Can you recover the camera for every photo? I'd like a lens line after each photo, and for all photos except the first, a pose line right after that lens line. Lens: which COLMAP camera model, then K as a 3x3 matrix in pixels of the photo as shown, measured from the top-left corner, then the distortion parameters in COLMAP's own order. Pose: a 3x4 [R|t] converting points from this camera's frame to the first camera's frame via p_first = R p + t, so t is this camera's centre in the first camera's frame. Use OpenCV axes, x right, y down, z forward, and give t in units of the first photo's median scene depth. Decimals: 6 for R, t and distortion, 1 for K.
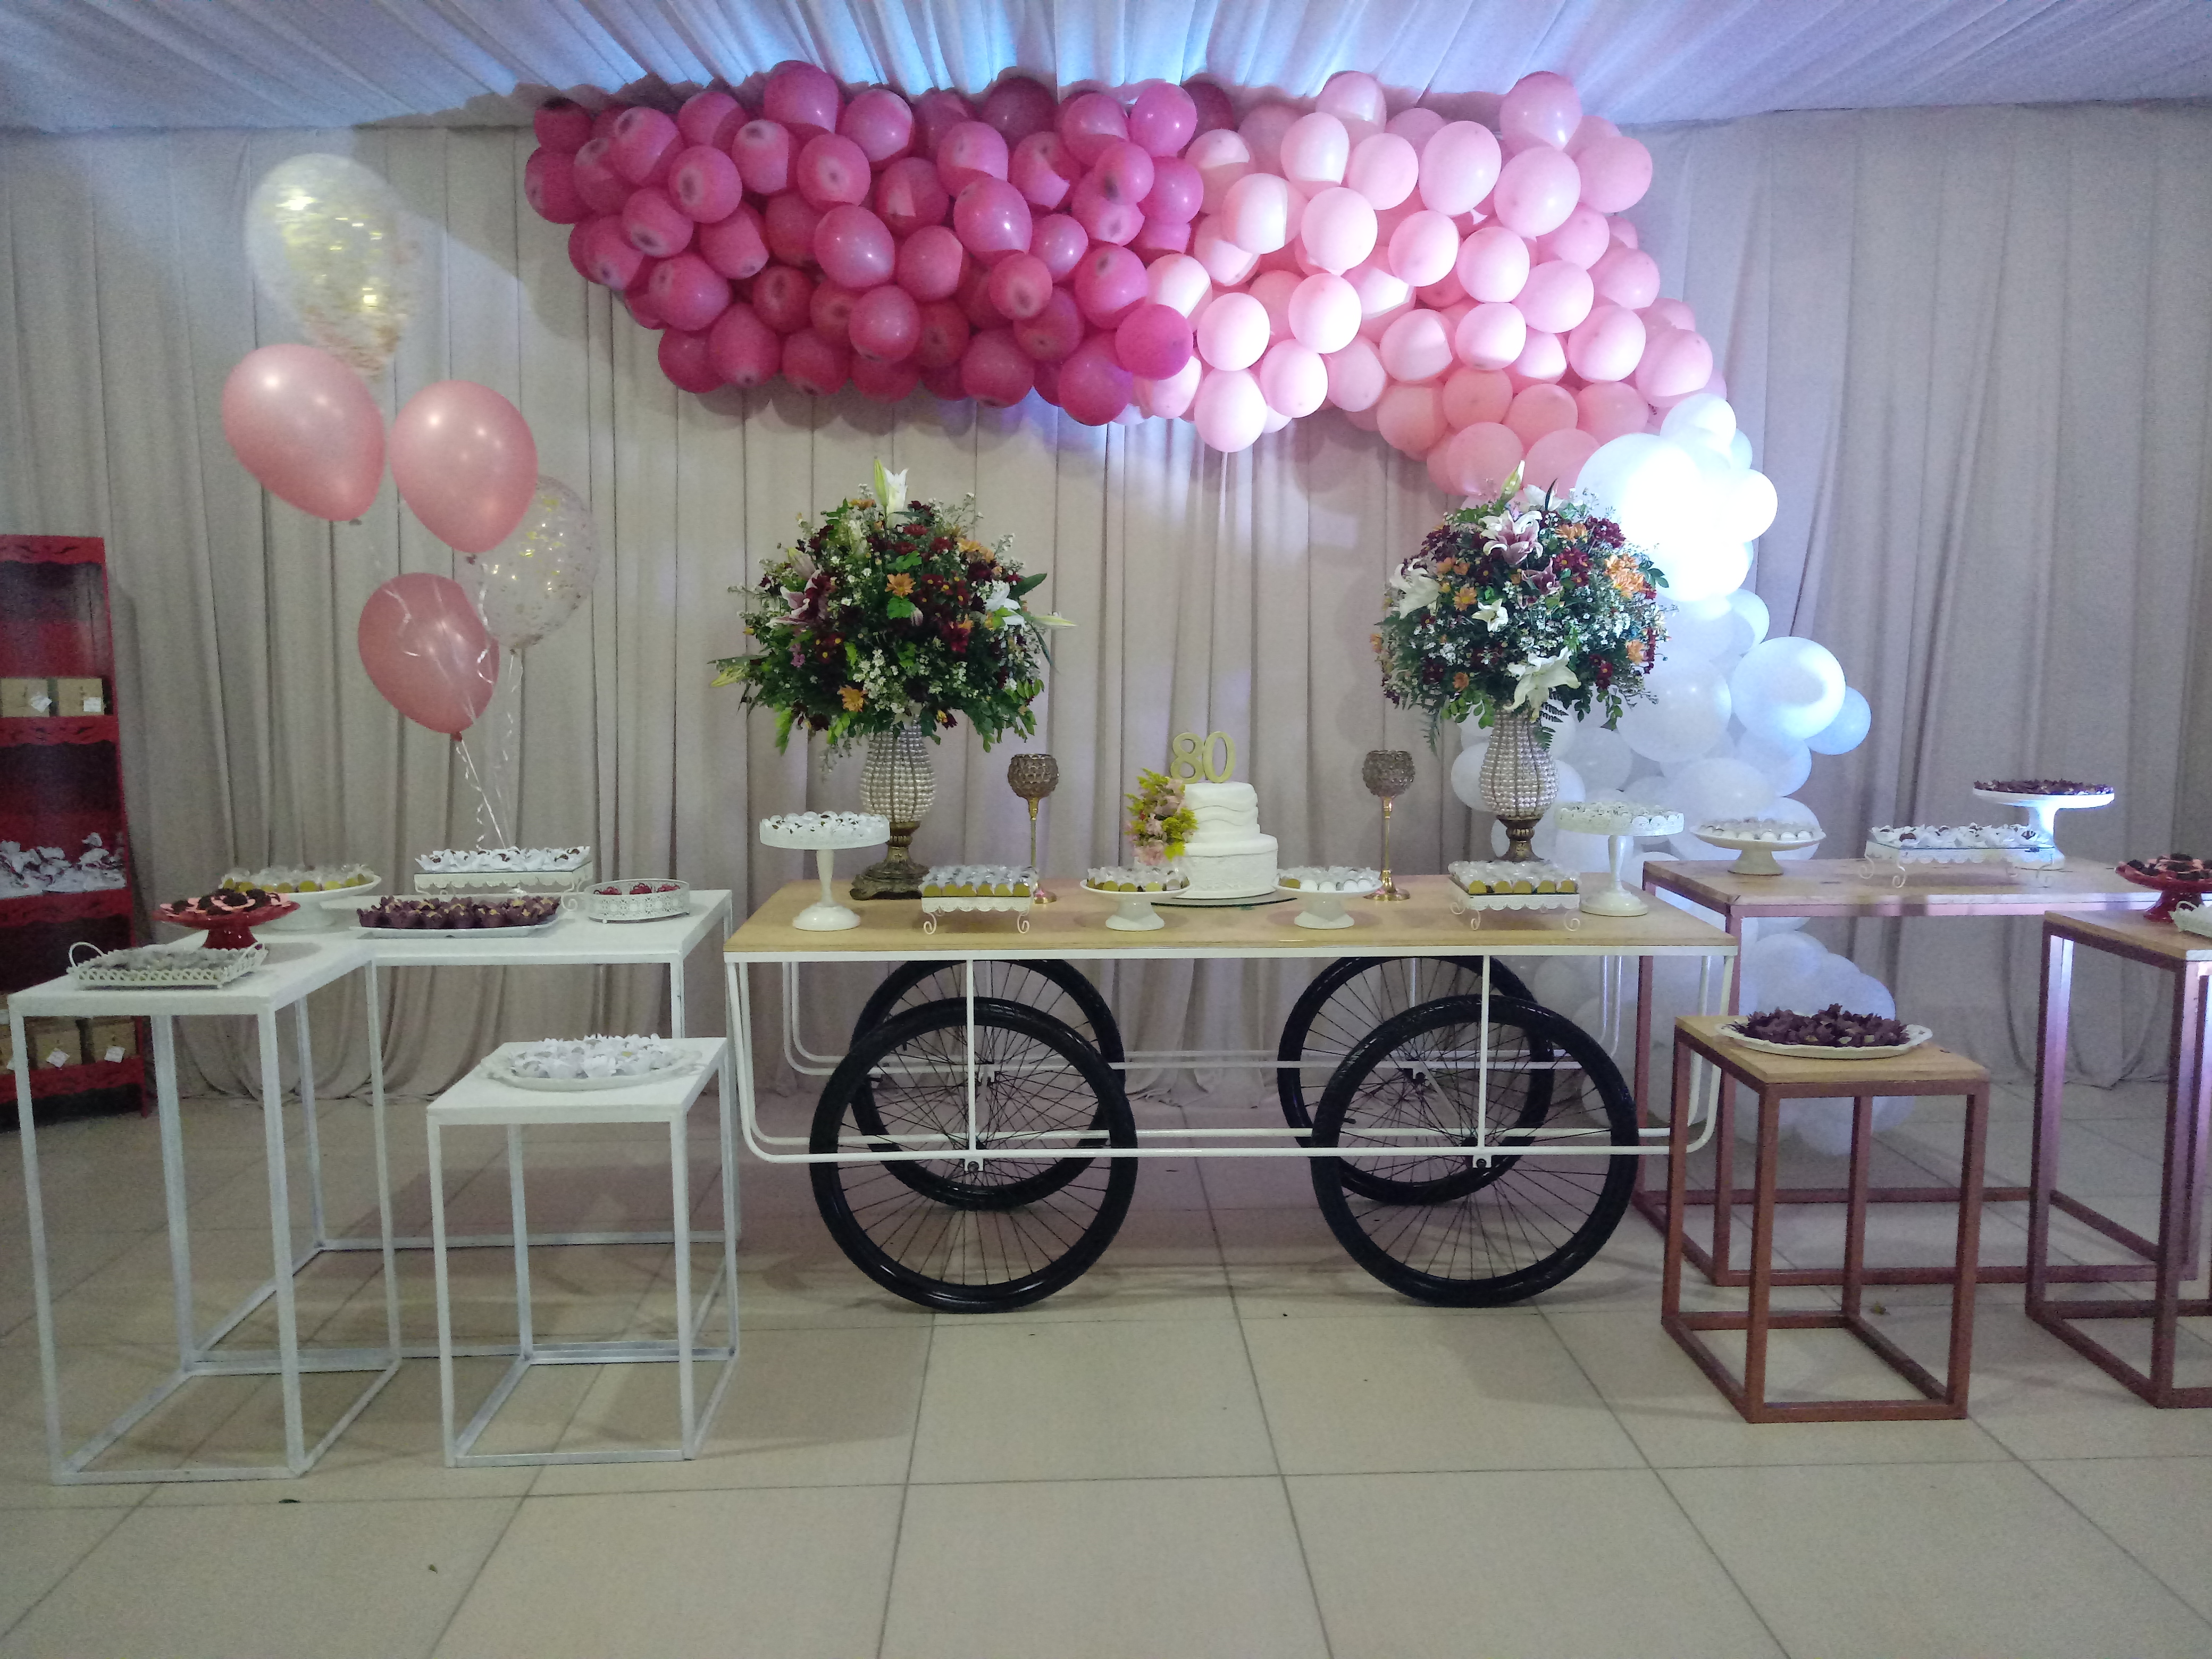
lens RADIAL K [[1638.0, 0, 1105.7], [0, 1638.0, 828.6], [0, 0, 1]] dist [0.027236, -0.022794]
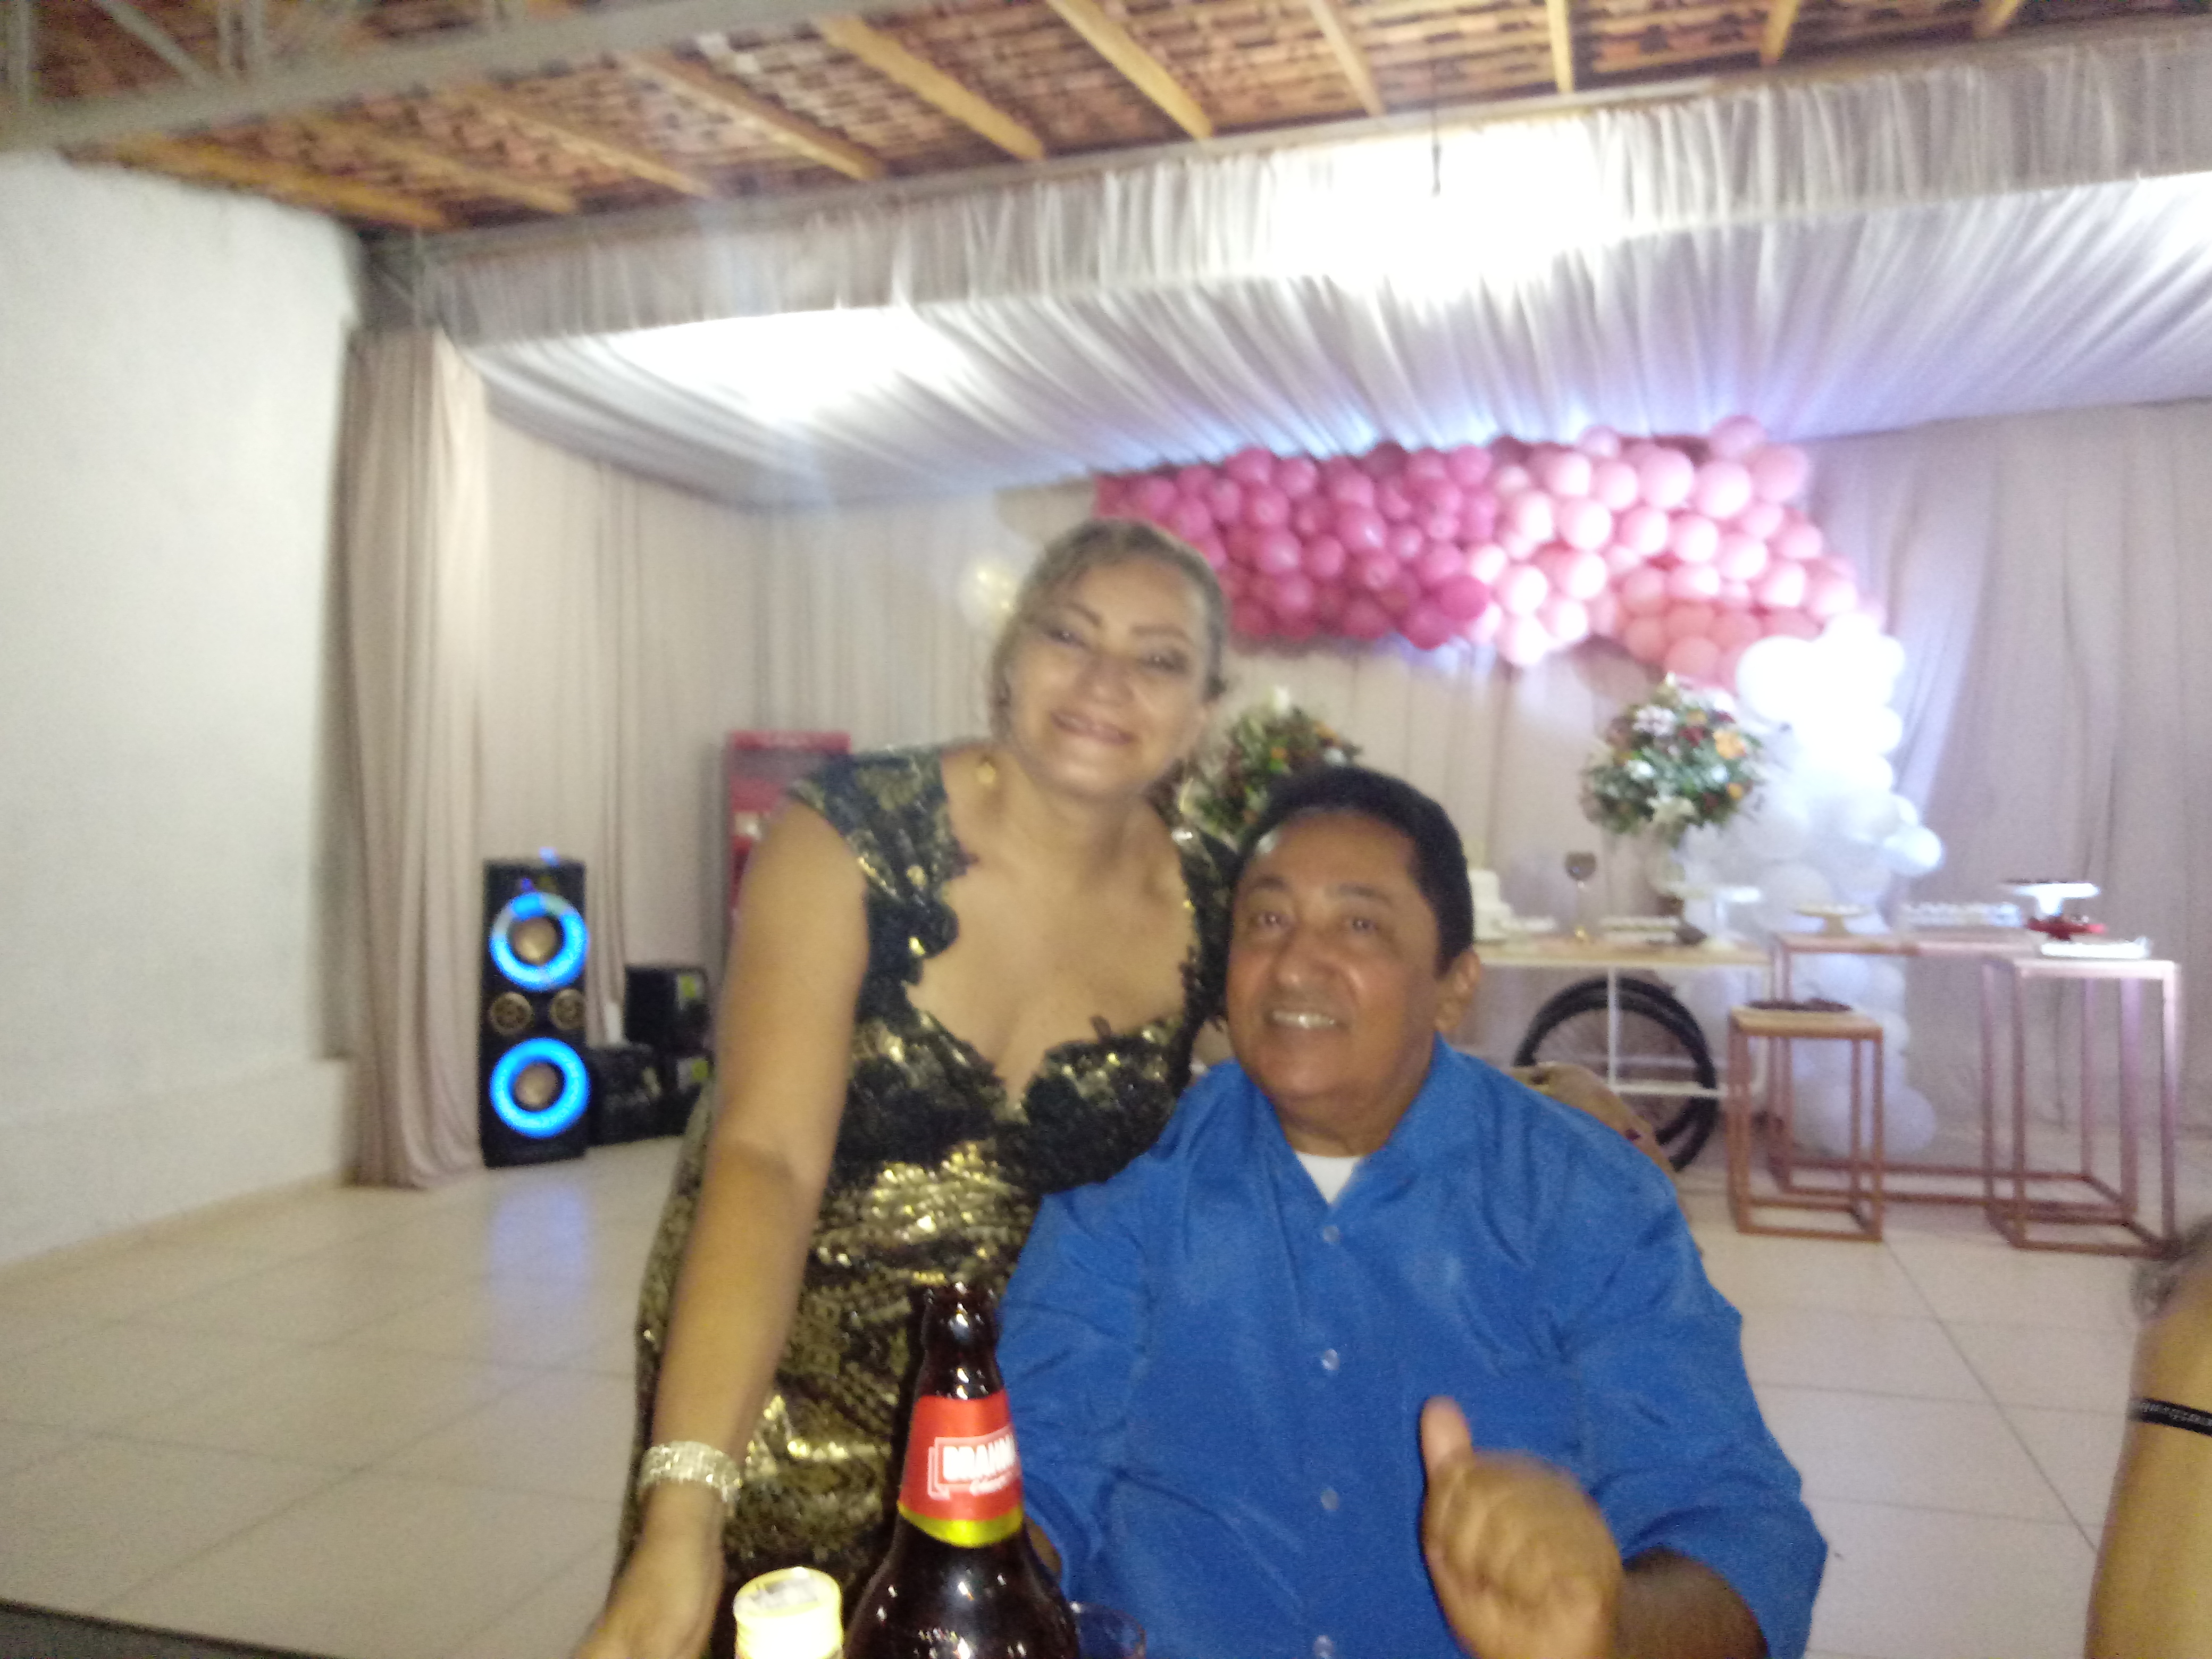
lens RADIAL K [[1638.0, 0, 1115.6], [0, 1638.0, 817.5], [0, 0, 1]] dist [0.027236, -0.022794]
pose [[0.946591, -0.000204, -0.322437, 0.255941], [-0.040219, 0.992115, -0.118700, 0.125144], [0.319919, 0.125328, 0.939119, -0.637482]]
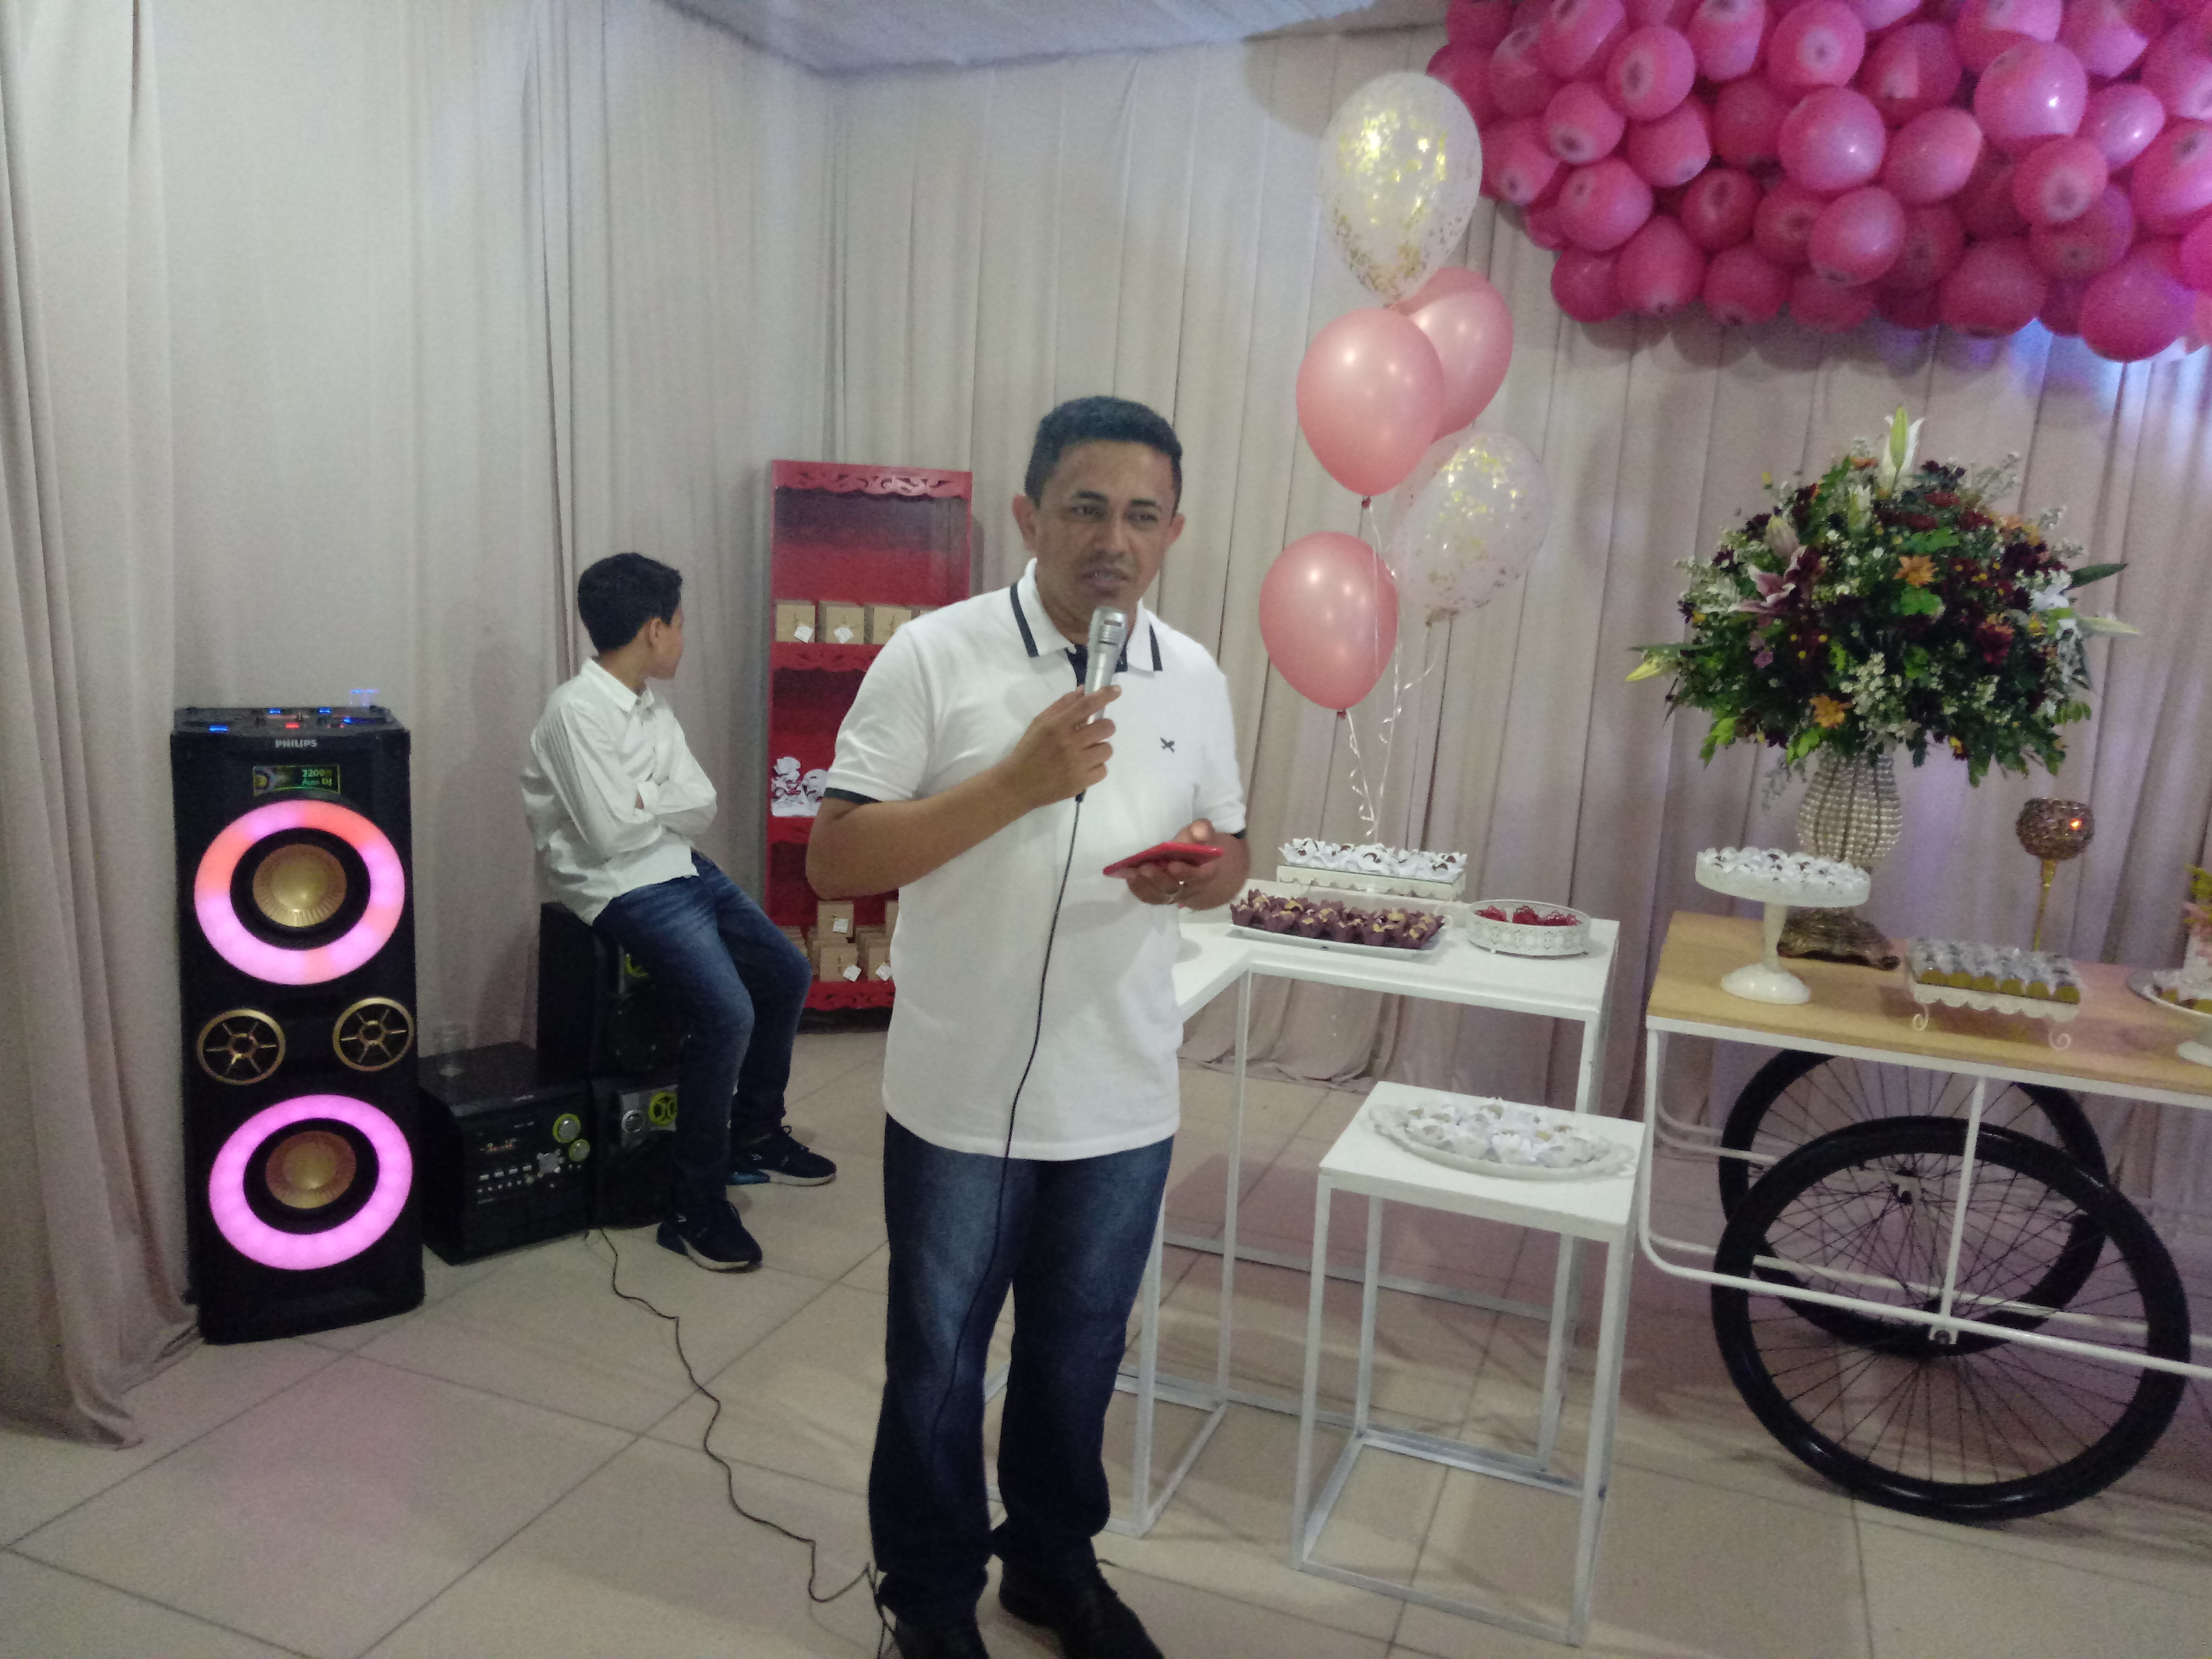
lens RADIAL K [[1638.0, 0, 1107.2], [0, 1638.0, 832.7], [0, 0, 1]] dist [0.027236, -0.022794]
pose [[0.917946, 0.116089, -0.379339, -0.154801], [-0.101196, 0.993113, 0.059043, -0.030615], [0.383581, -0.015810, 0.923372, 0.124347]]
